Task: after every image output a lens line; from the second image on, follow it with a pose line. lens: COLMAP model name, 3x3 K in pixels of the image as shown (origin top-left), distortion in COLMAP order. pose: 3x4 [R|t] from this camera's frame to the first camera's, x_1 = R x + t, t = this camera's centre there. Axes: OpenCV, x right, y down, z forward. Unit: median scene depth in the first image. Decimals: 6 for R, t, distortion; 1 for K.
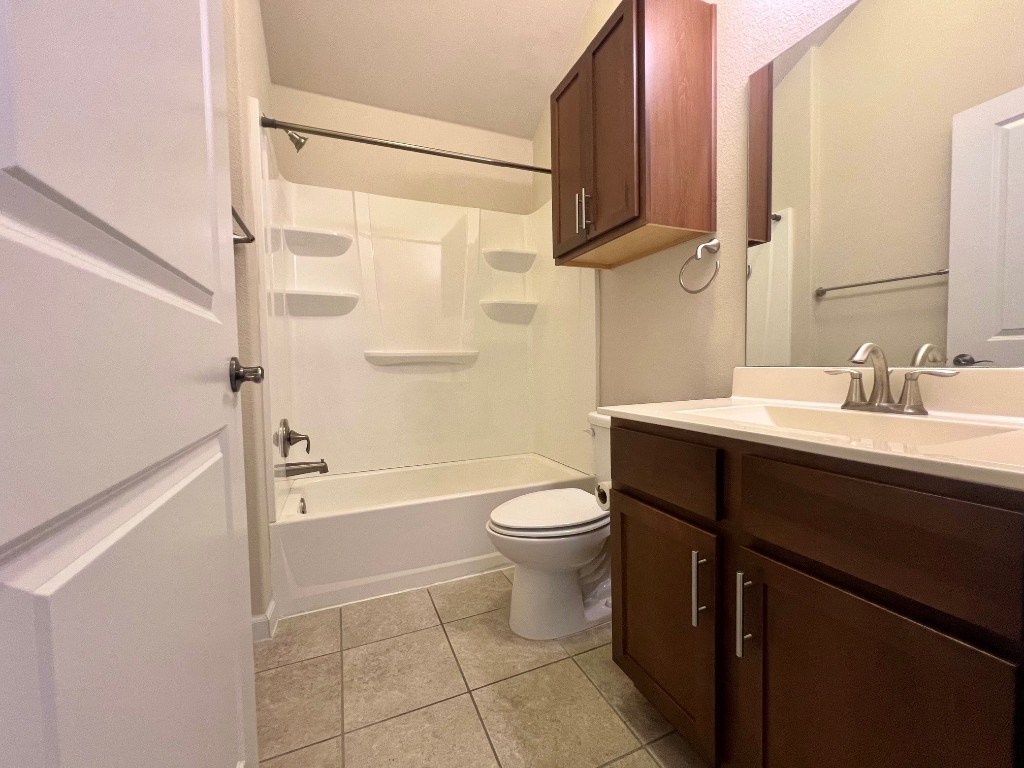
lens RADIAL K [[411.7, 0, 510.4], [0, 411.7, 381.3], [0, 0, 1]] dist [-0.000116, 0.000261]
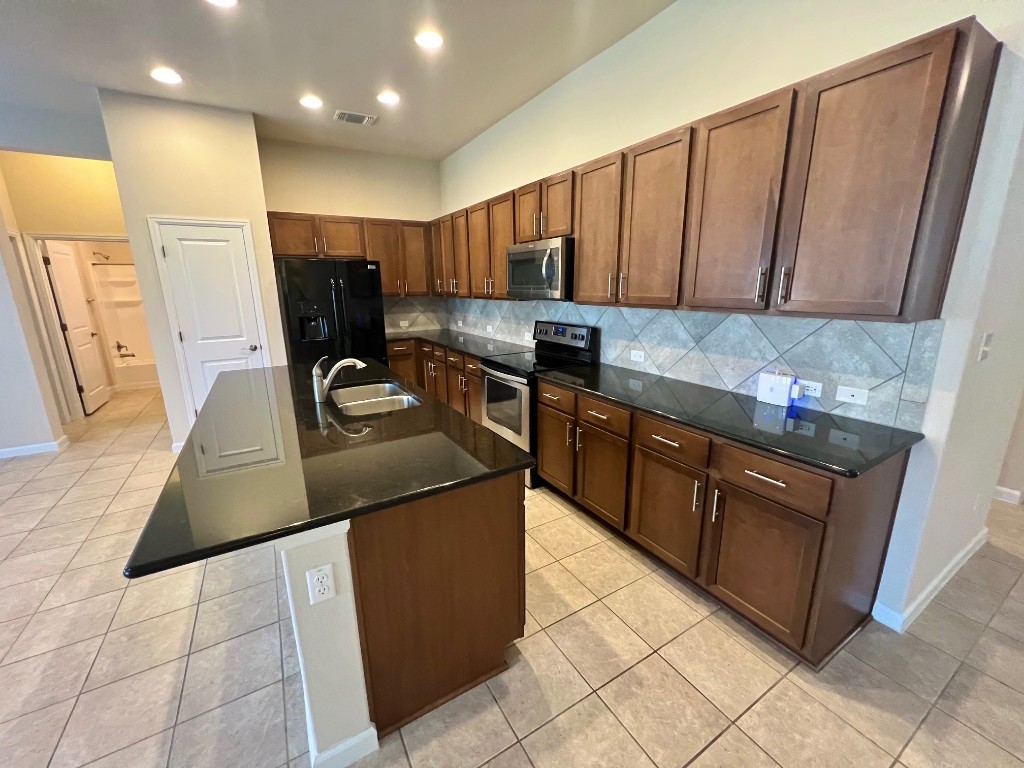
lens RADIAL K [[411.7, 0, 510.4], [0, 411.7, 381.3], [0, 0, 1]] dist [-0.000116, 0.000261]
pose [[0.990680, -0.024097, 0.134065, 2.259437], [-0.001818, 0.981801, 0.189901, -0.242751], [-0.136201, -0.188375, 0.972607, -2.891120]]
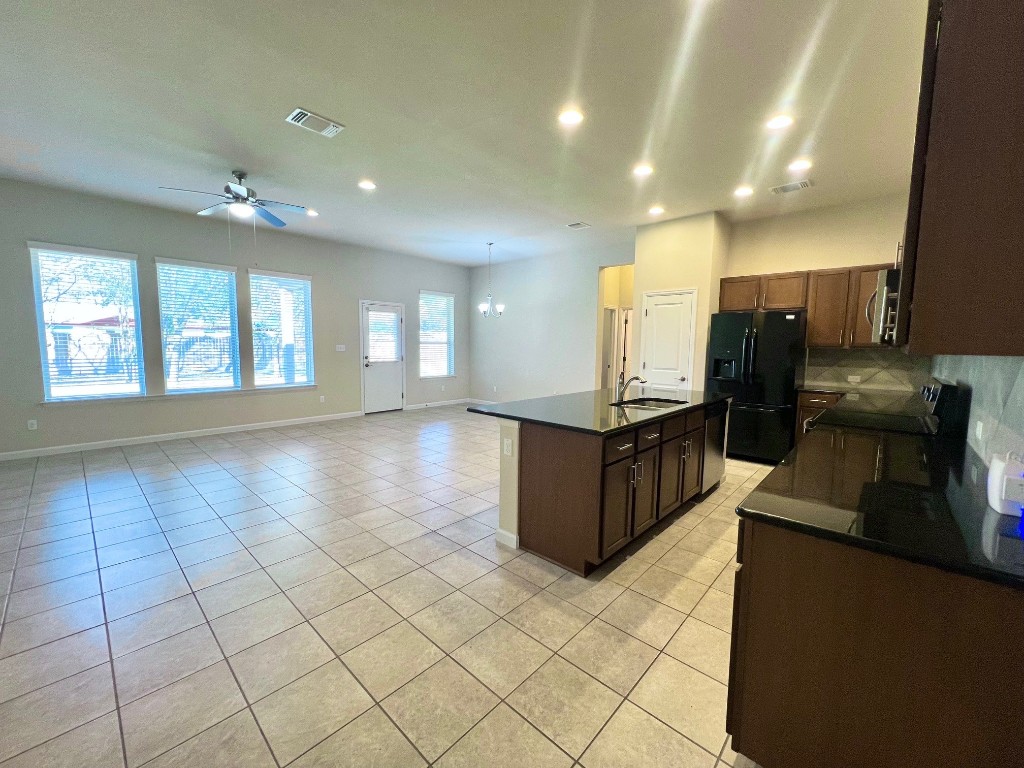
lens RADIAL K [[411.7, 0, 510.4], [0, 411.7, 381.3], [0, 0, 1]] dist [-0.000116, 0.000261]
pose [[0.410722, 0.110864, -0.904995, 3.360940], [-0.059079, 0.993730, 0.094922, -0.190851], [0.909845, 0.014480, 0.414696, -2.900638]]
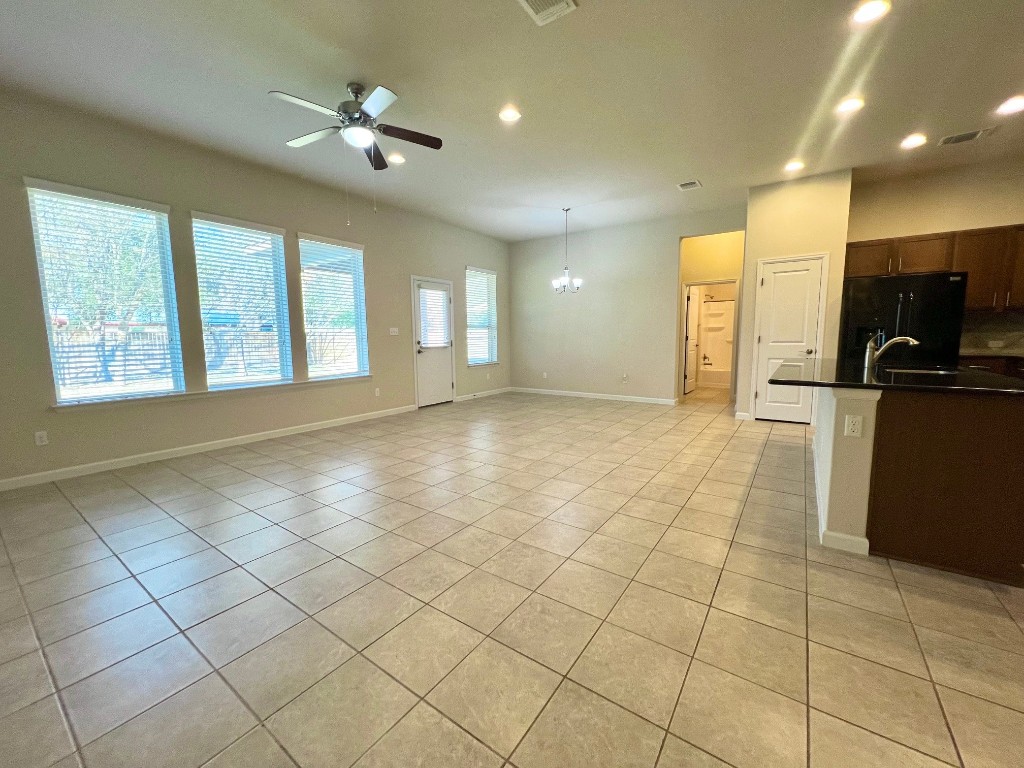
lens RADIAL K [[411.7, 0, 510.4], [0, 411.7, 381.3], [0, 0, 1]] dist [-0.000116, 0.000261]
pose [[0.526250, 0.107837, -0.843464, 2.496521], [-0.034644, 0.993822, 0.105445, -0.025735], [0.849624, -0.026269, 0.526735, -3.697708]]
